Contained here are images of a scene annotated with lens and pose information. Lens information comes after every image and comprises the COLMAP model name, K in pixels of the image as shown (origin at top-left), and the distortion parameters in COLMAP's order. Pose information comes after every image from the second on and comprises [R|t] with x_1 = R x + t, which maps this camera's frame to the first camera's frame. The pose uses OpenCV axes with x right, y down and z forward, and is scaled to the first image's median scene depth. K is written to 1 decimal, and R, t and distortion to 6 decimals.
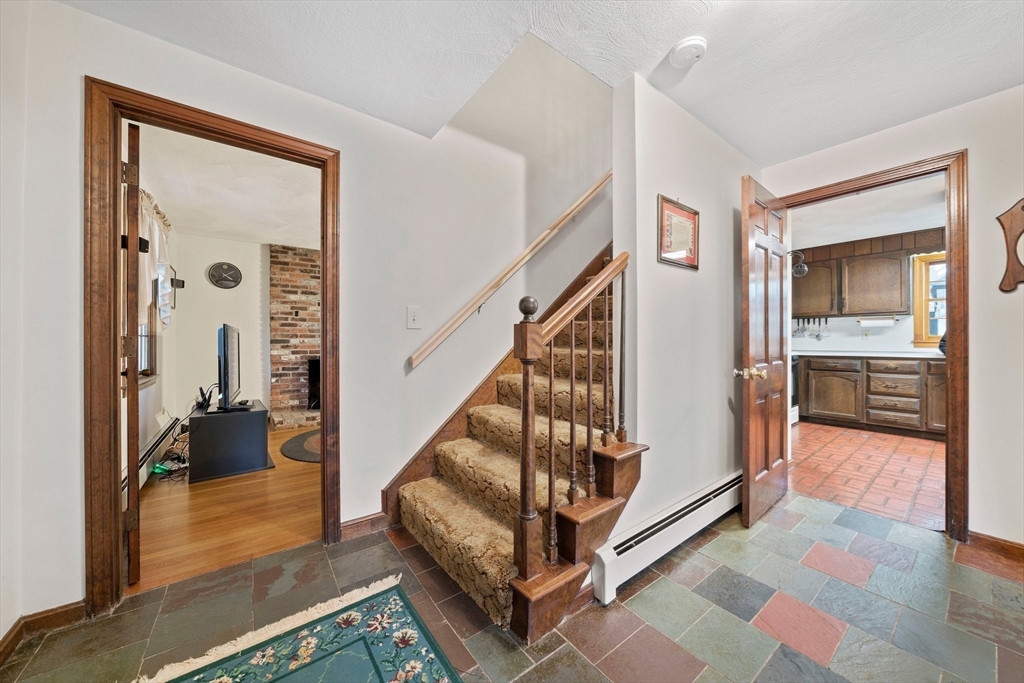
lens RADIAL K [[352.5, 0, 512.1], [0, 352.5, 338.6], [0, 0, 1]] dist [-0.006664, -0.000292]
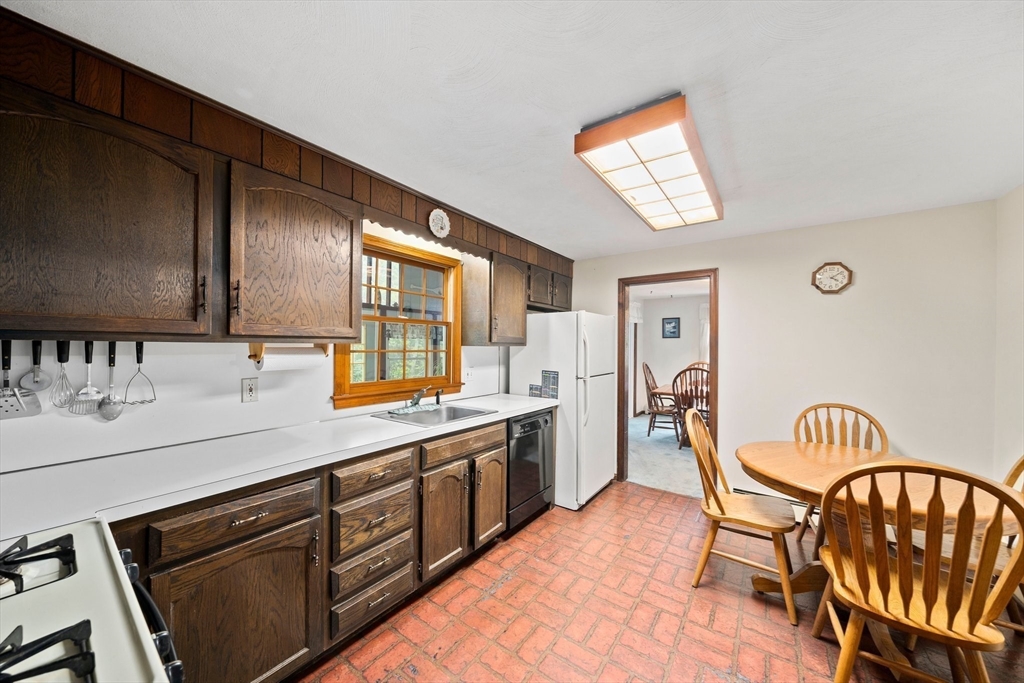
lens RADIAL K [[352.5, 0, 516.3], [0, 352.5, 346.4], [0, 0, 1]] dist [-0.006664, -0.000292]
pose [[-0.286987, -0.000056, 0.957934, 0.574276], [-0.007001, 0.999973, -0.002039, -0.061671], [-0.957909, -0.007292, -0.286980, 0.857183]]
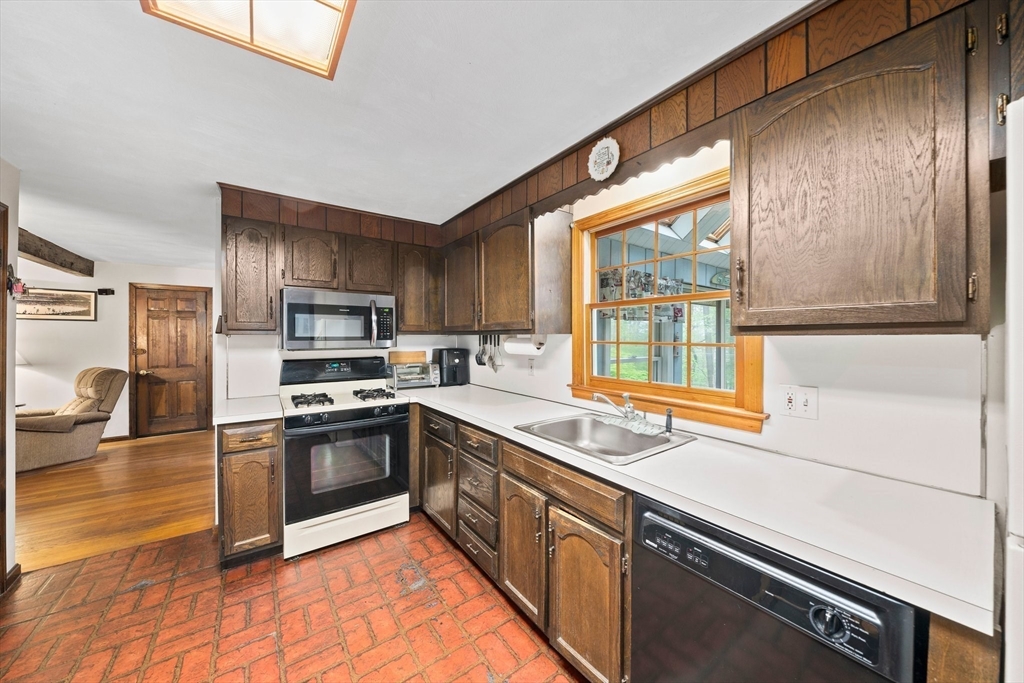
lens RADIAL K [[352.5, 0, 517.1], [0, 352.5, 334.6], [0, 0, 1]] dist [-0.006664, -0.000292]
pose [[0.999926, -0.000956, -0.012129, 1.028291], [0.000947, 0.999999, -0.000816, -0.063819], [0.012130, 0.000804, 0.999926, 0.448777]]
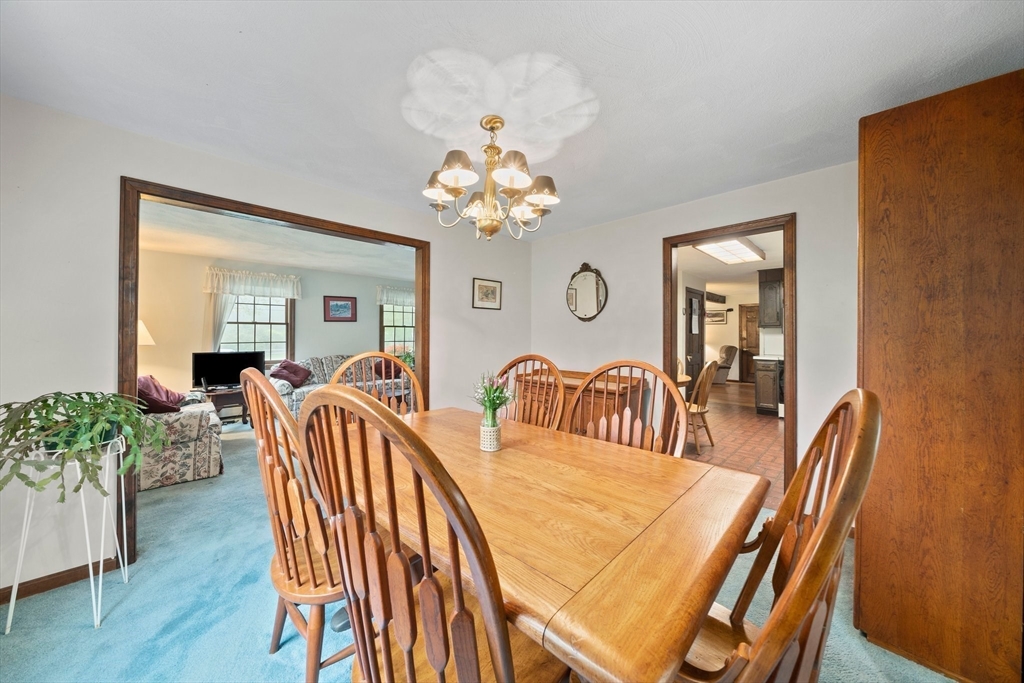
lens RADIAL K [[352.5, 0, 512.9], [0, 352.5, 333.5], [0, 0, 1]] dist [-0.006664, -0.000292]
pose [[0.121101, -0.003674, -0.992633, 1.797320], [0.000085, 0.999993, -0.003691, -0.037447], [0.992640, 0.000363, 0.121100, -0.131773]]
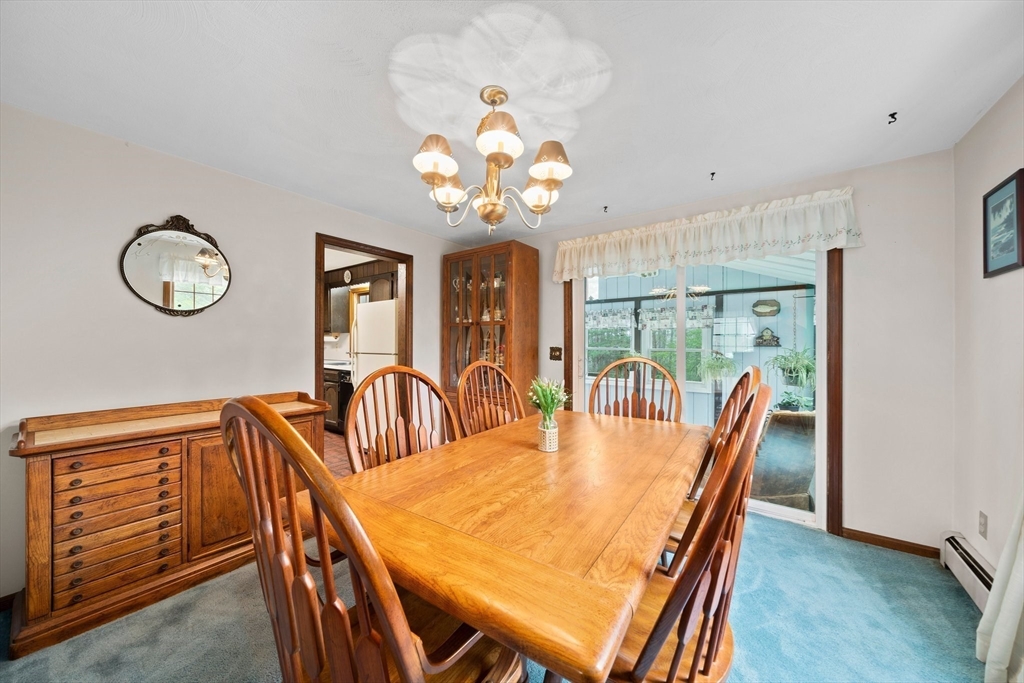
lens RADIAL K [[352.5, 0, 517.0], [0, 352.5, 341.5], [0, 0, 1]] dist [-0.006664, -0.000292]
pose [[0.959126, 0.006985, 0.282892, 1.321739], [-0.006786, 0.999976, -0.001685, -0.035807], [-0.282897, -0.000304, 0.959150, -0.447193]]
